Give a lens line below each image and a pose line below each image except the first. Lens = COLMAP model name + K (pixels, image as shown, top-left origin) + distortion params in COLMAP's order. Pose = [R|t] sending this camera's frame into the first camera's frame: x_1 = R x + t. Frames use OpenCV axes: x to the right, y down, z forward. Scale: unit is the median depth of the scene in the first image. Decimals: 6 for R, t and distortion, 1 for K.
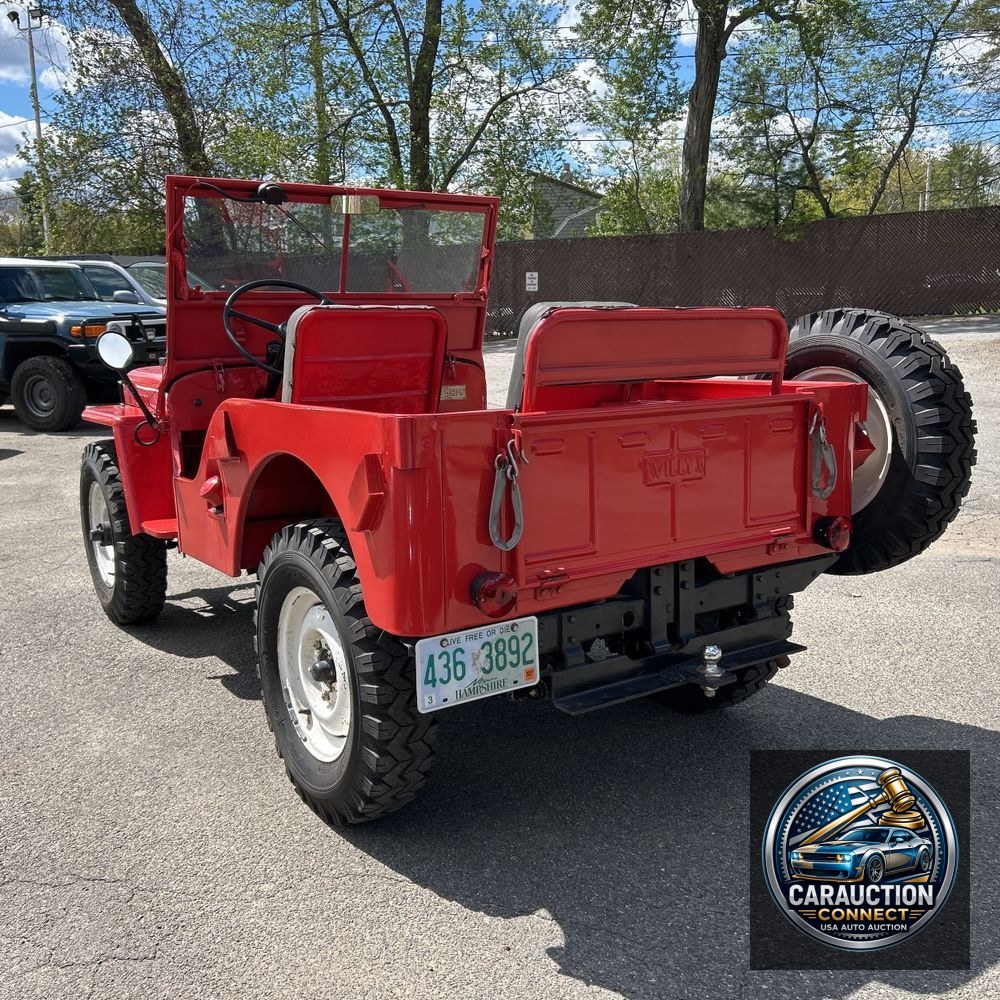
lens RADIAL K [[1017.3, 0, 502.9], [0, 1017.3, 498.8], [0, 0, 1]] dist [0.021918, 0.000000]
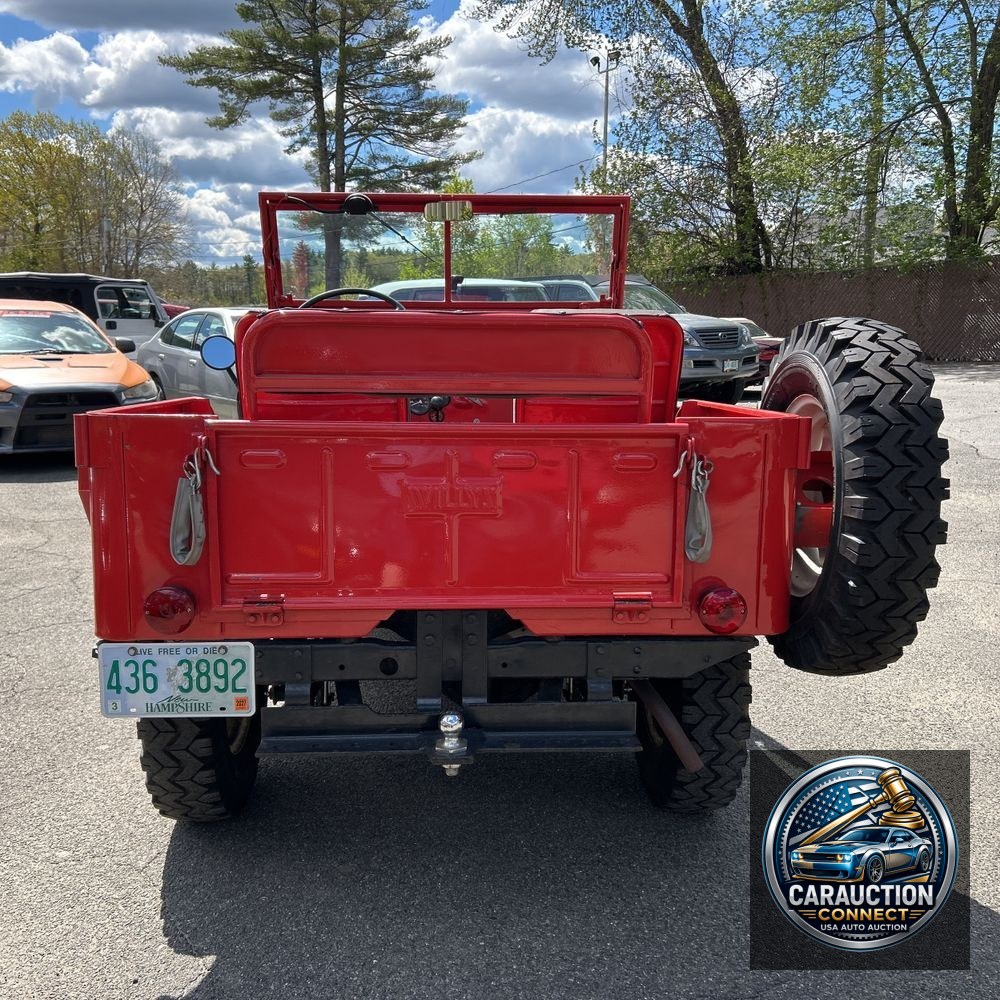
lens RADIAL K [[1017.3, 0, 502.2], [0, 1017.3, 507.4], [0, 0, 1]] dist [0.021918, 0.000000]
pose [[0.852836, 0.099560, -0.512600, 0.695922], [-0.104334, 0.994350, 0.019542, -0.049103], [0.511649, 0.036816, 0.858405, 0.320398]]
